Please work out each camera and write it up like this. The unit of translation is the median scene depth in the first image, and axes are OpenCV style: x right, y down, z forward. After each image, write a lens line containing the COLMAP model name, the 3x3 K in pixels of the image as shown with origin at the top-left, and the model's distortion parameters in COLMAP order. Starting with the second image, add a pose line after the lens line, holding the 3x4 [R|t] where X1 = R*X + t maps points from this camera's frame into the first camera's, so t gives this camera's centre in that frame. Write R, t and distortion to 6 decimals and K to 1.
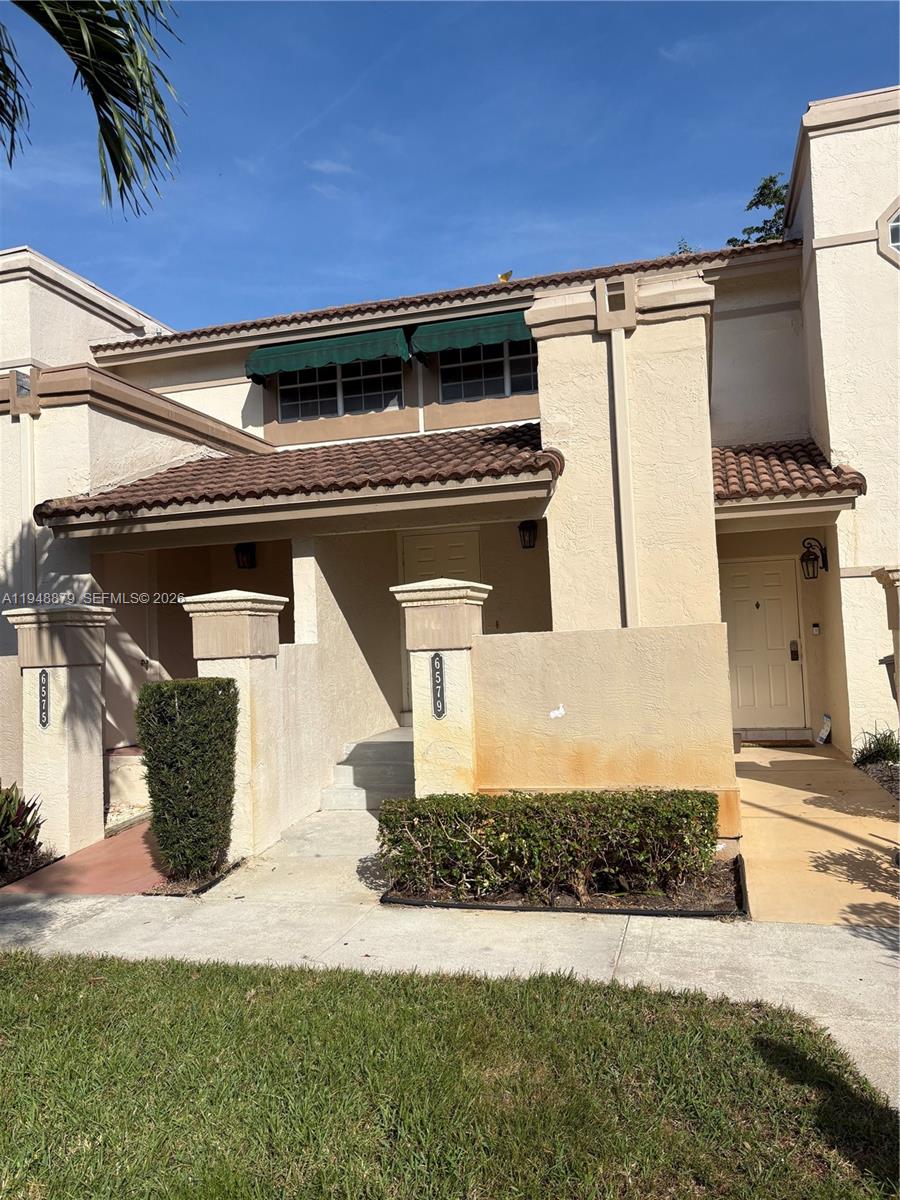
lens RADIAL K [[905.6, 0, 450.0], [0, 905.6, 600.0], [0, 0, 1]] dist [0.075832, -0.122986]
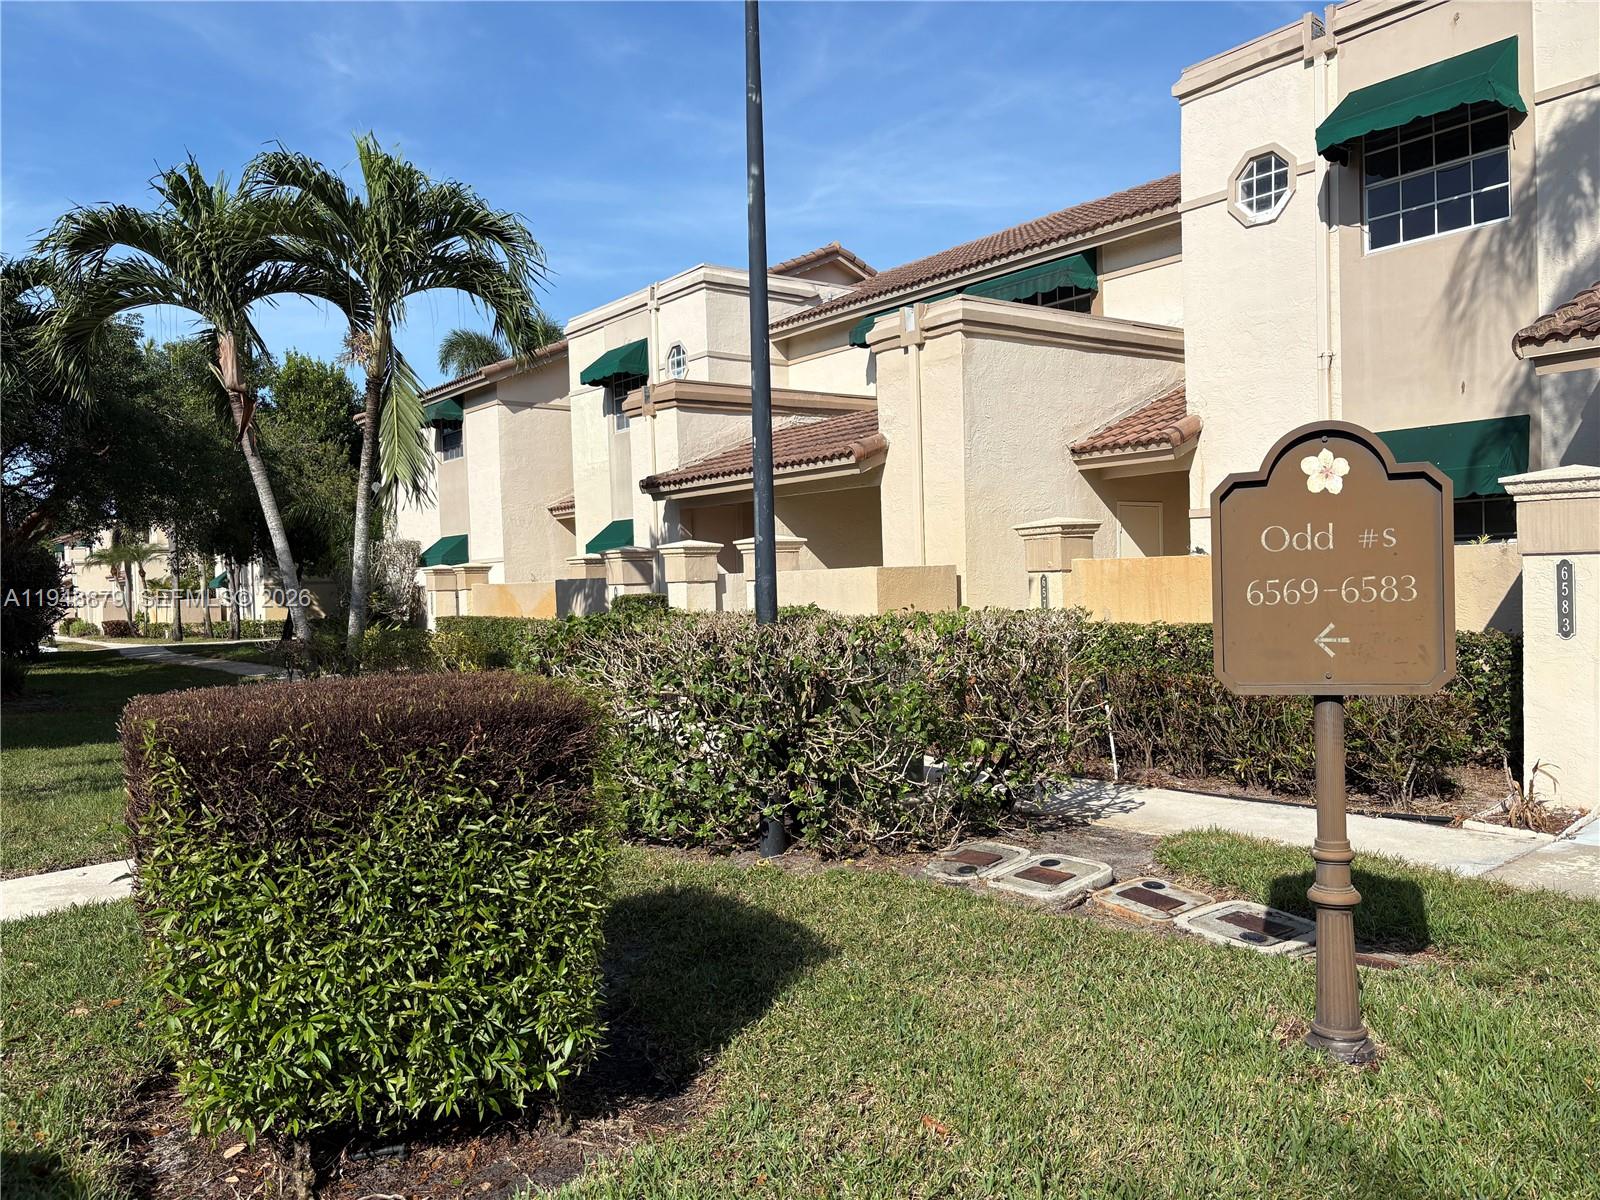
lens RADIAL K [[1207.5, 0, 798.4], [0, 1207.5, 610.0], [0, 0, 1]] dist [0.075832, -0.122986]
pose [[0.810244, 0.030345, -0.585307, 0.908458], [0.022485, 0.996314, 0.082780, -0.047770], [0.585662, -0.080232, 0.806575, -0.472181]]
